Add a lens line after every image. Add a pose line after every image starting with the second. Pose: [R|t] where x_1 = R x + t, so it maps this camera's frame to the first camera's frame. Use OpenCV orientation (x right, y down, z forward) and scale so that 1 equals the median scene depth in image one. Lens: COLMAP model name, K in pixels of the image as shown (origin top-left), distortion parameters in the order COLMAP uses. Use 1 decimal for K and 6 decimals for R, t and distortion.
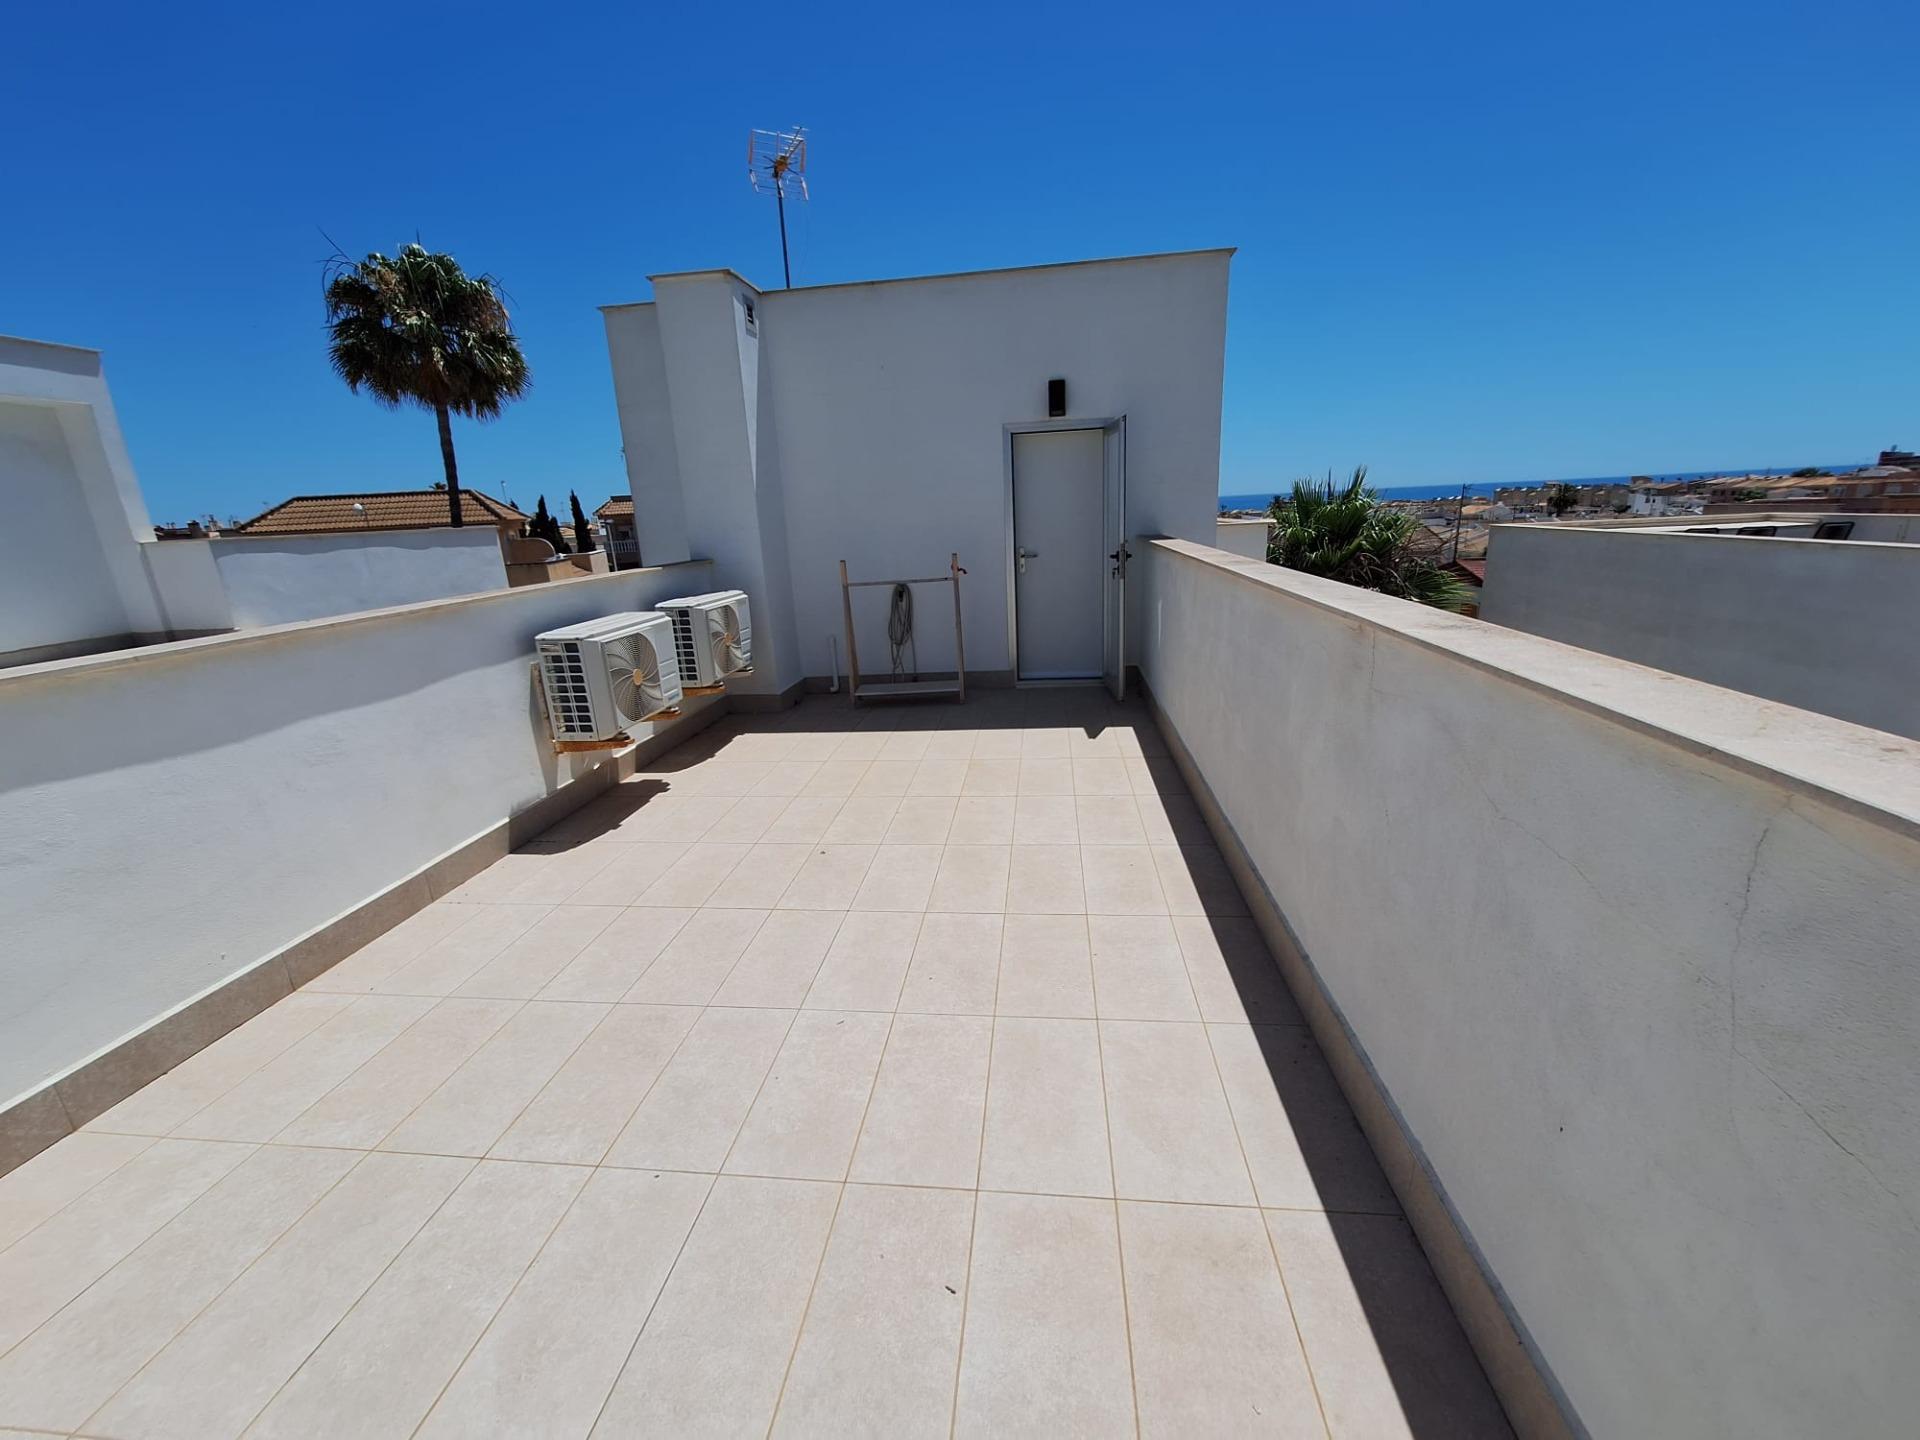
lens RADIAL K [[757.6, 0, 954.0], [0, 757.6, 713.3], [0, 0, 1]] dist [-0.002350, -0.000114]
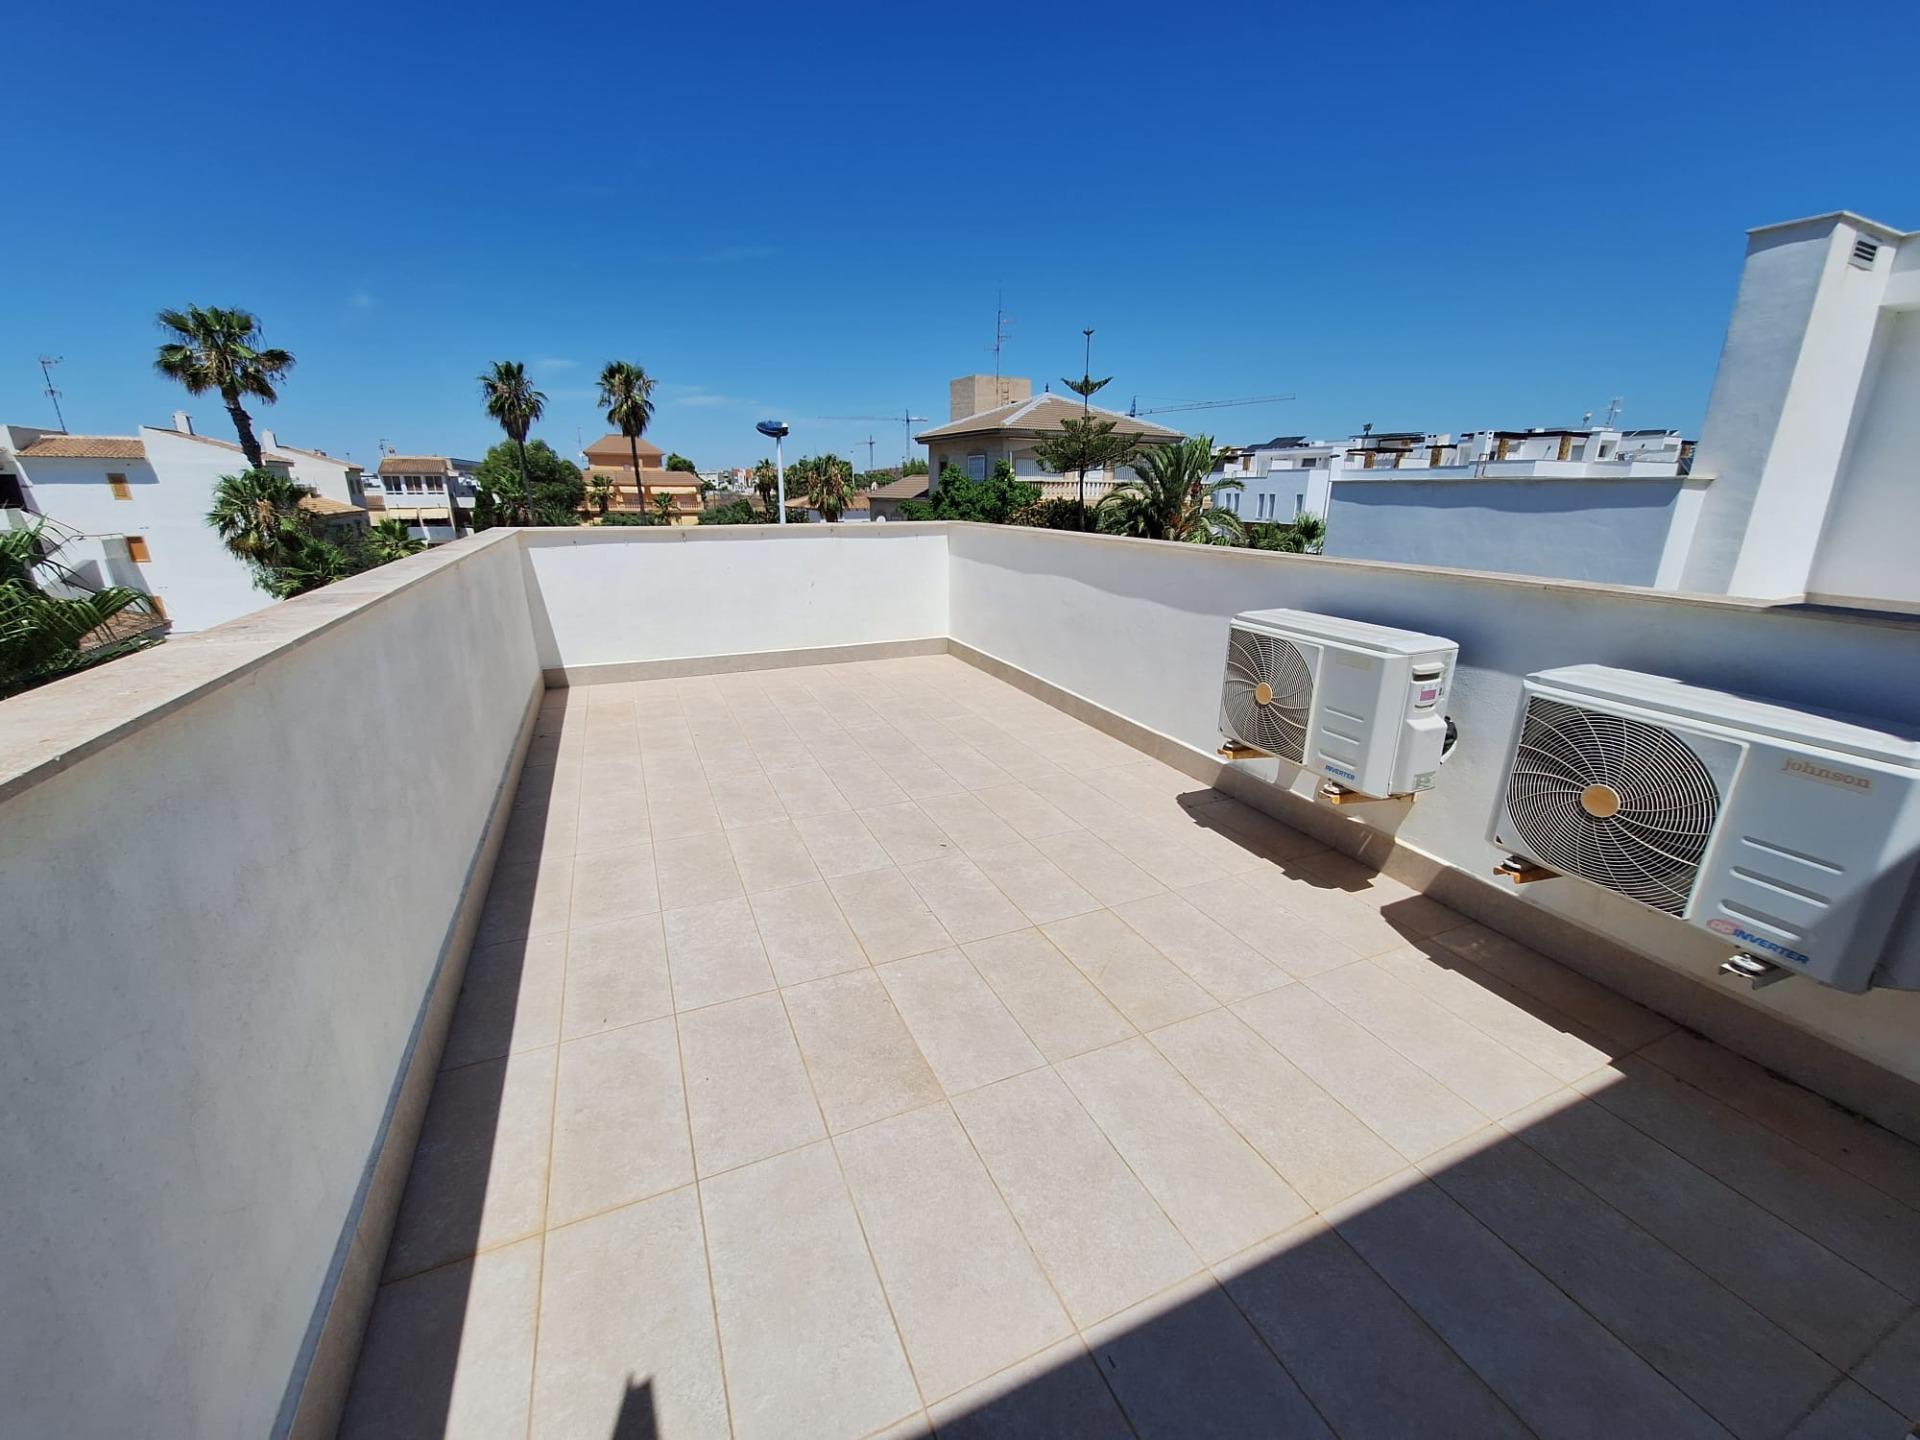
lens RADIAL K [[757.6, 0, 957.3], [0, 757.6, 720.8], [0, 0, 1]] dist [-0.002350, -0.000114]
pose [[-0.860935, 0.199123, -0.468125, 0.203025], [-0.088661, 0.847395, 0.523509, -0.401608], [0.500929, 0.492211, -0.711897, 1.432679]]
